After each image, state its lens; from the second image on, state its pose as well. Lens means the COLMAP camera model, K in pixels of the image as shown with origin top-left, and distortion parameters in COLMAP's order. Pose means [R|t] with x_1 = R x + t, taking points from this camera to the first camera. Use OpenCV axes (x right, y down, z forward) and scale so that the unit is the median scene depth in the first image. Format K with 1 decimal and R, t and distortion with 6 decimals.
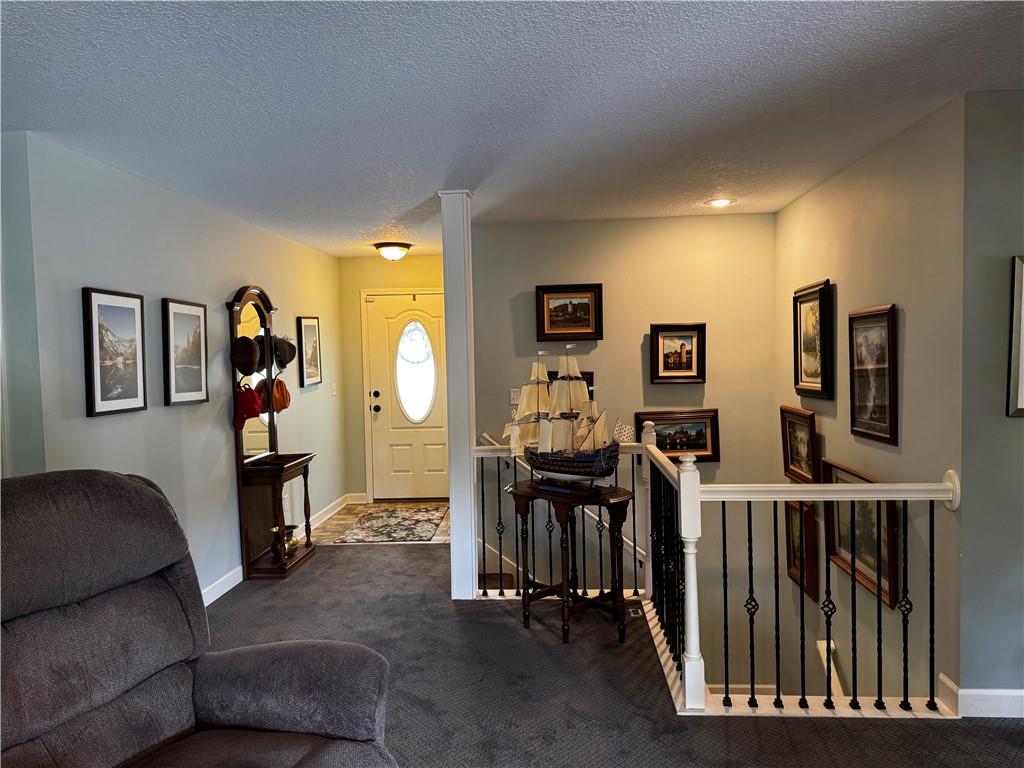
lens RADIAL K [[719.6, 0, 511.6], [0, 719.6, 383.0], [0, 0, 1]] dist [0.060757, -0.076412]
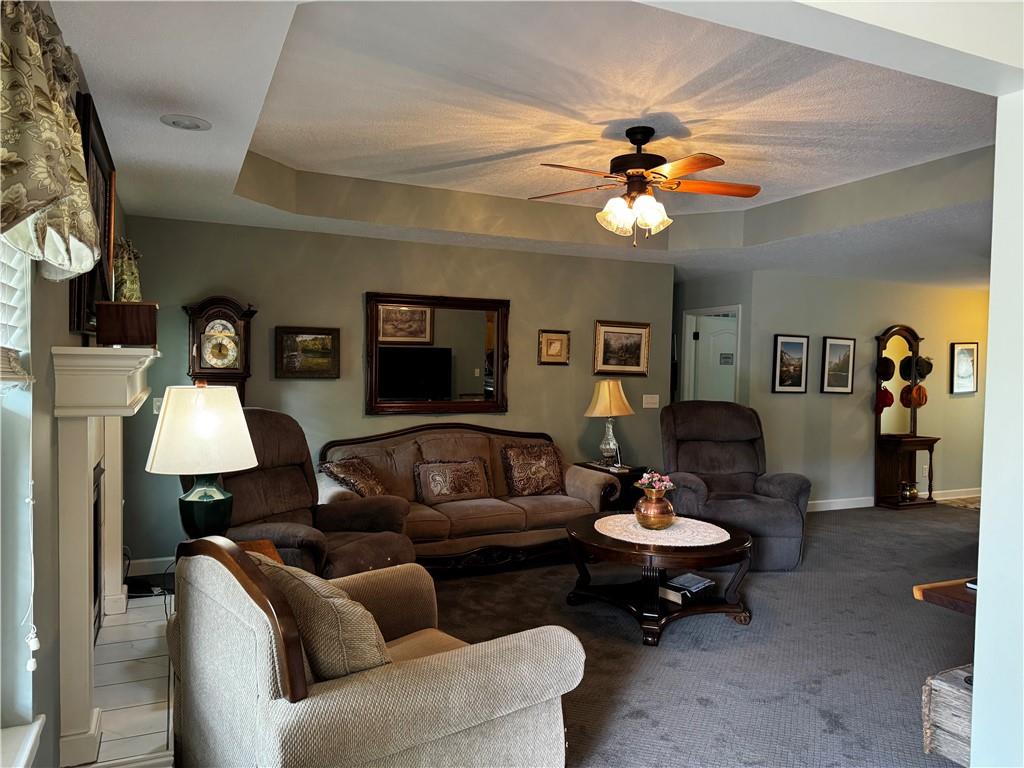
lens RADIAL K [[719.6, 0, 510.9], [0, 719.6, 387.0], [0, 0, 1]] dist [0.060757, -0.076412]
pose [[0.471779, 0.051169, -0.880231, 0.784777], [-0.065011, 0.997616, 0.023149, 0.023541], [0.879317, 0.046303, 0.473981, -0.592809]]
